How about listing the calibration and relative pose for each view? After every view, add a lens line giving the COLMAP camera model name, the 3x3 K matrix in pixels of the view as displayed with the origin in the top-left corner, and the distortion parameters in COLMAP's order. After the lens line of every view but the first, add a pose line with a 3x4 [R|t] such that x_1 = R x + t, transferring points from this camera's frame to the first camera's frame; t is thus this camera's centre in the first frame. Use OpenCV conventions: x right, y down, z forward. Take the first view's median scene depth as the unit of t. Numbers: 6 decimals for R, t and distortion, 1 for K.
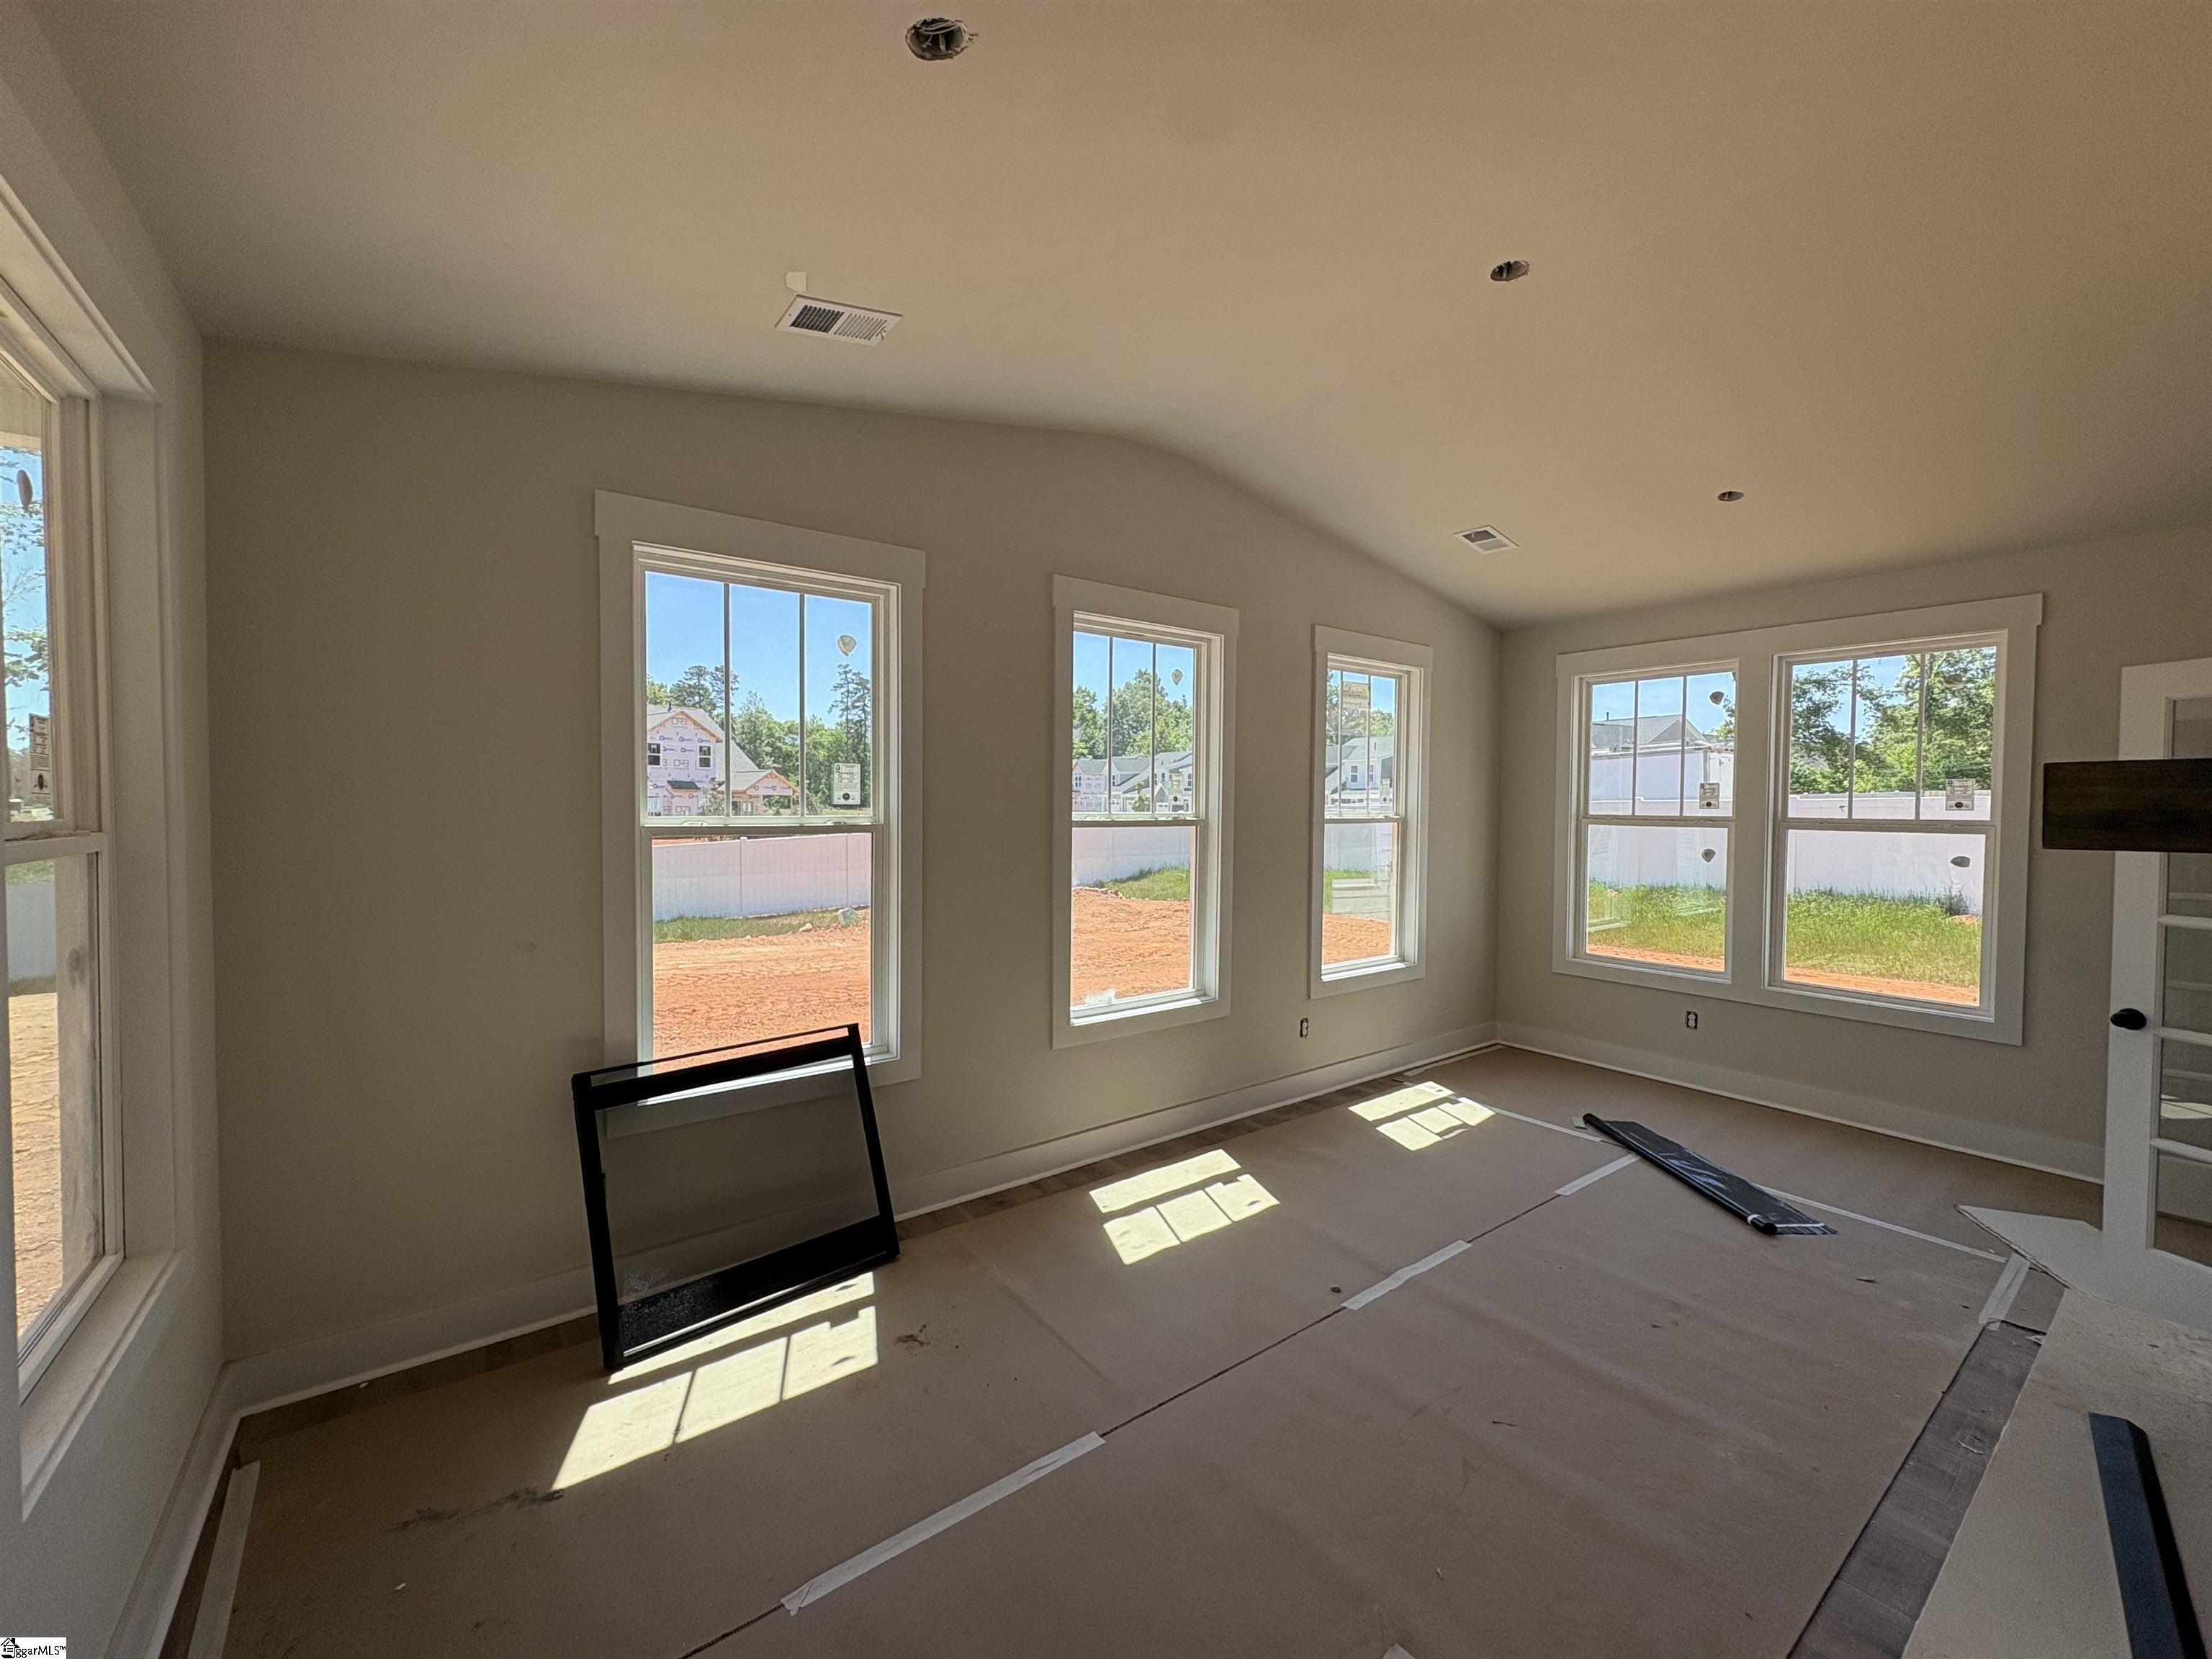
lens RADIAL K [[878.4, 0, 1110.1], [0, 878.4, 833.3], [0, 0, 1]] dist [-0.003943, -0.000102]
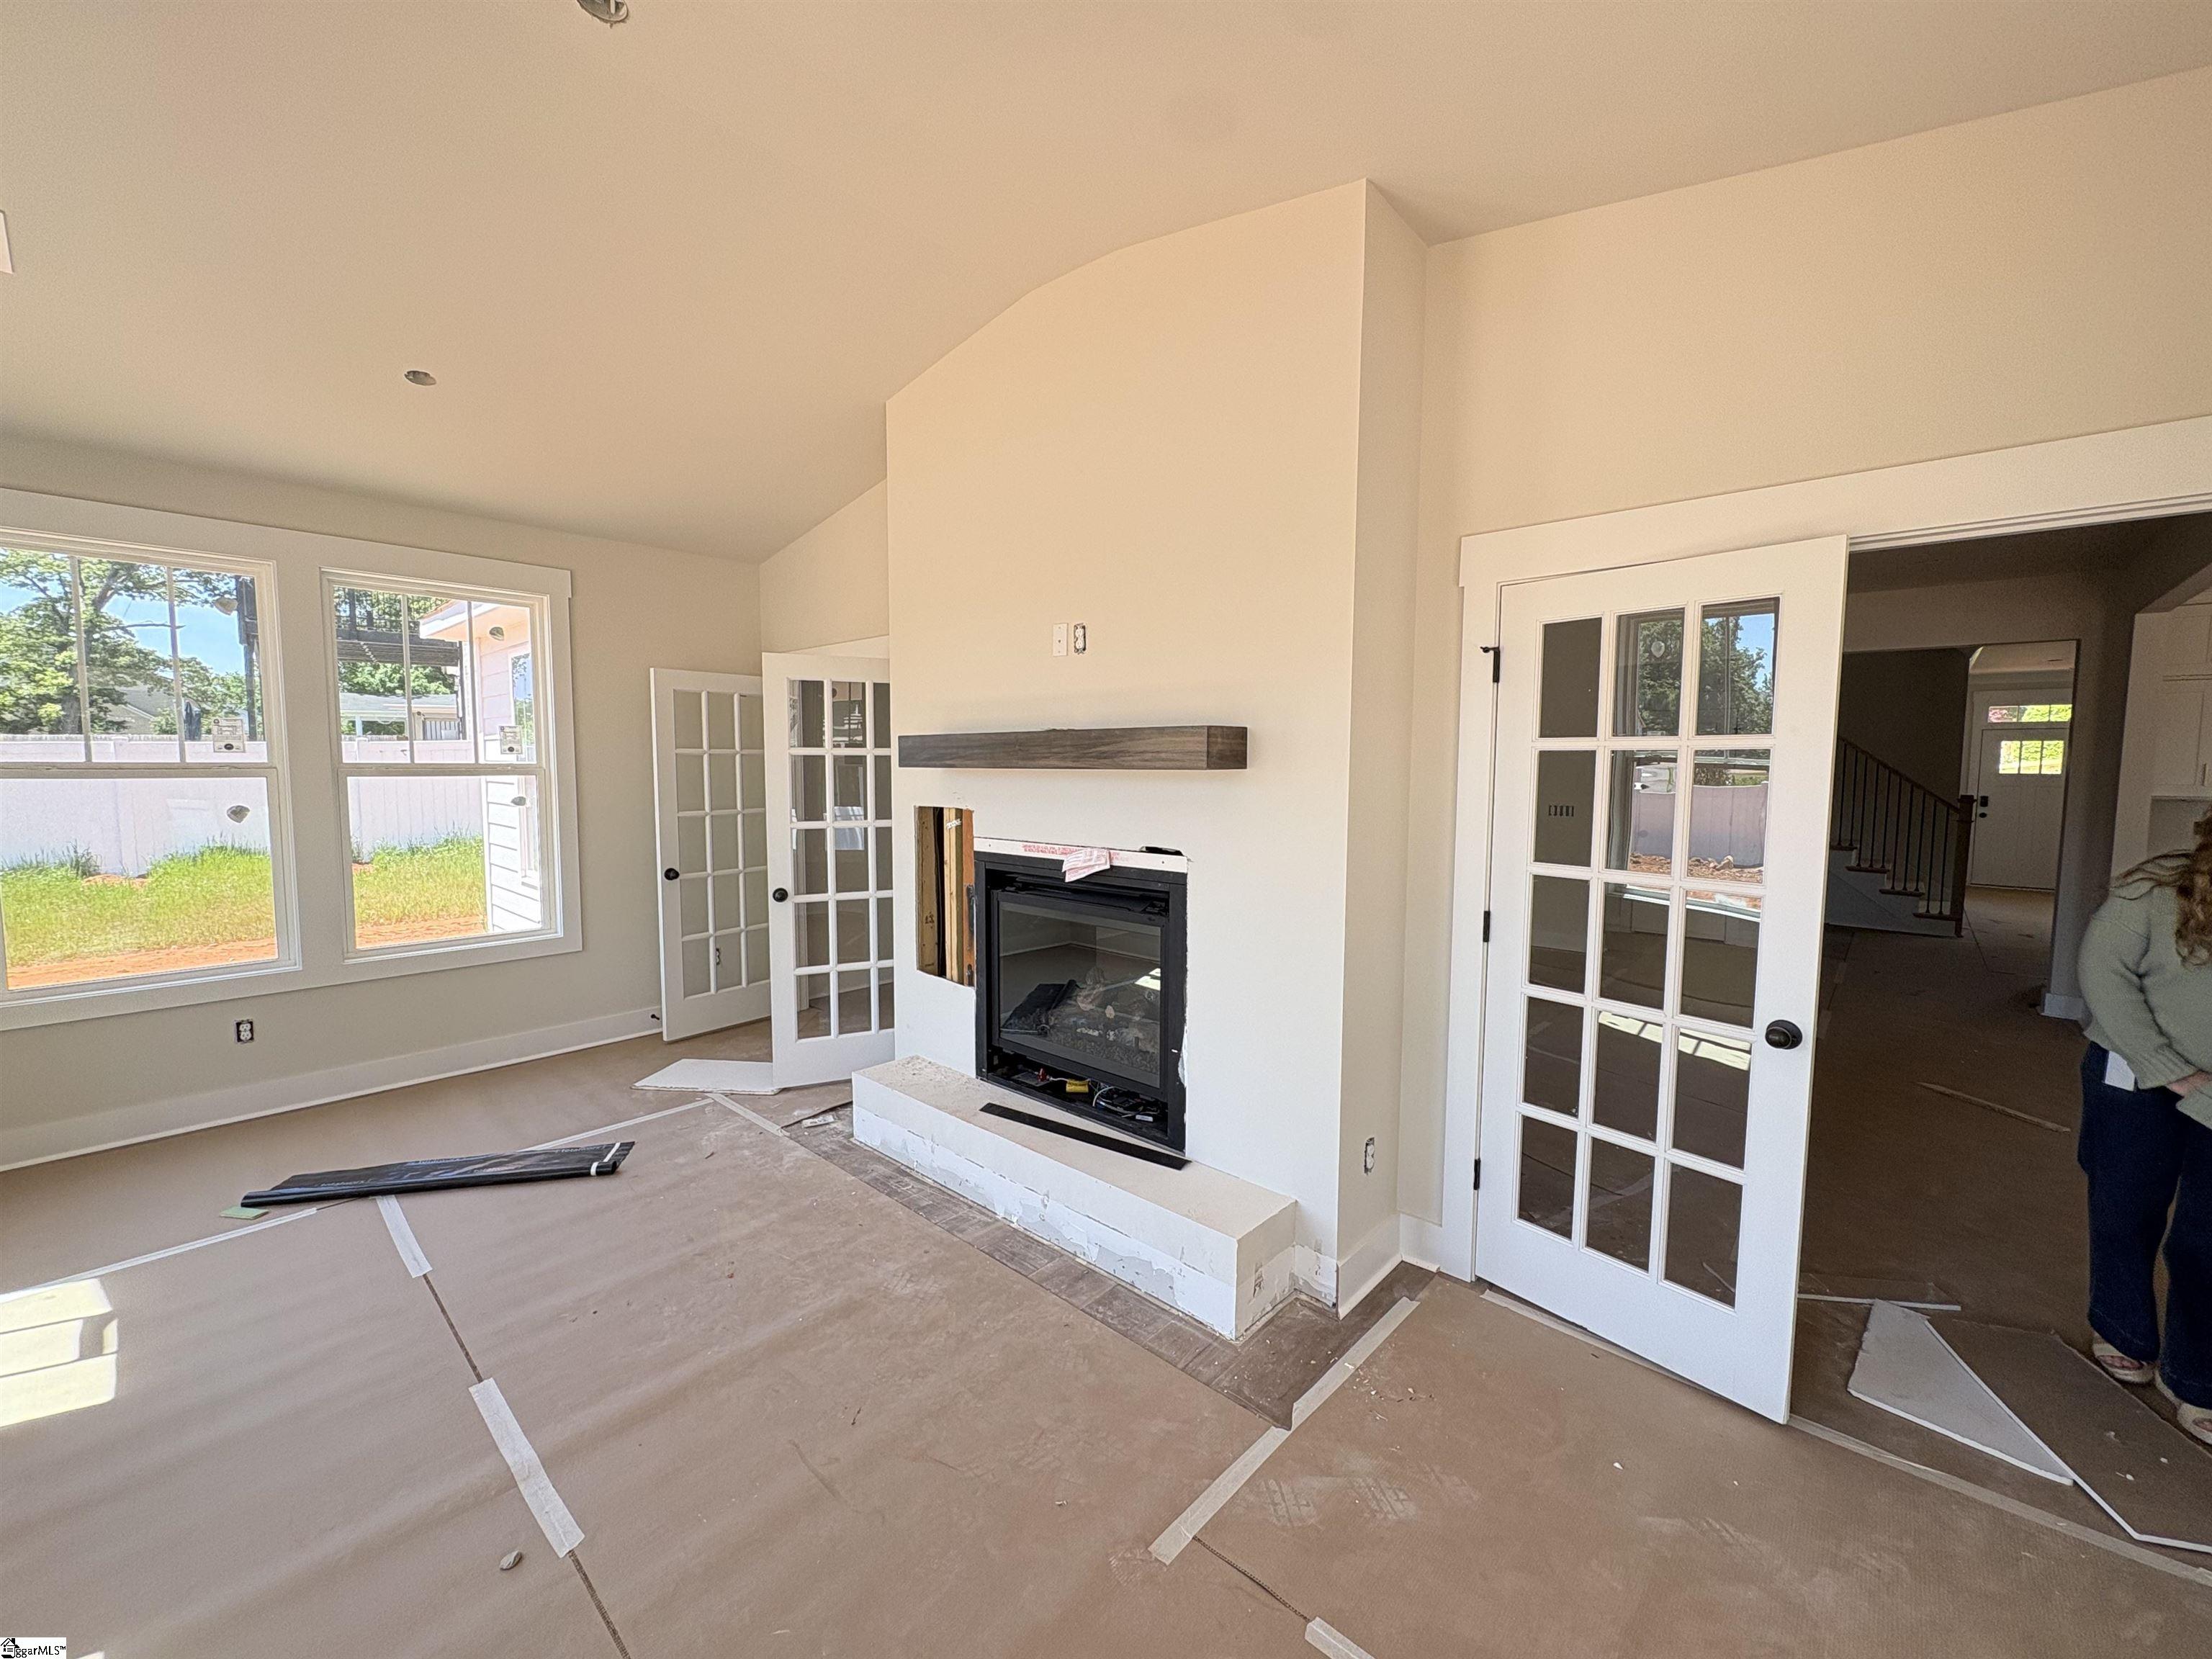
lens RADIAL K [[878.4, 0, 1111.2], [0, 878.4, 824.5], [0, 0, 1]] dist [-0.003943, -0.000102]
pose [[-0.188593, -0.081179, 0.978694, -0.246857], [0.027575, 0.995747, 0.087907, -0.014120], [-0.981668, 0.043566, -0.185553, 0.468187]]
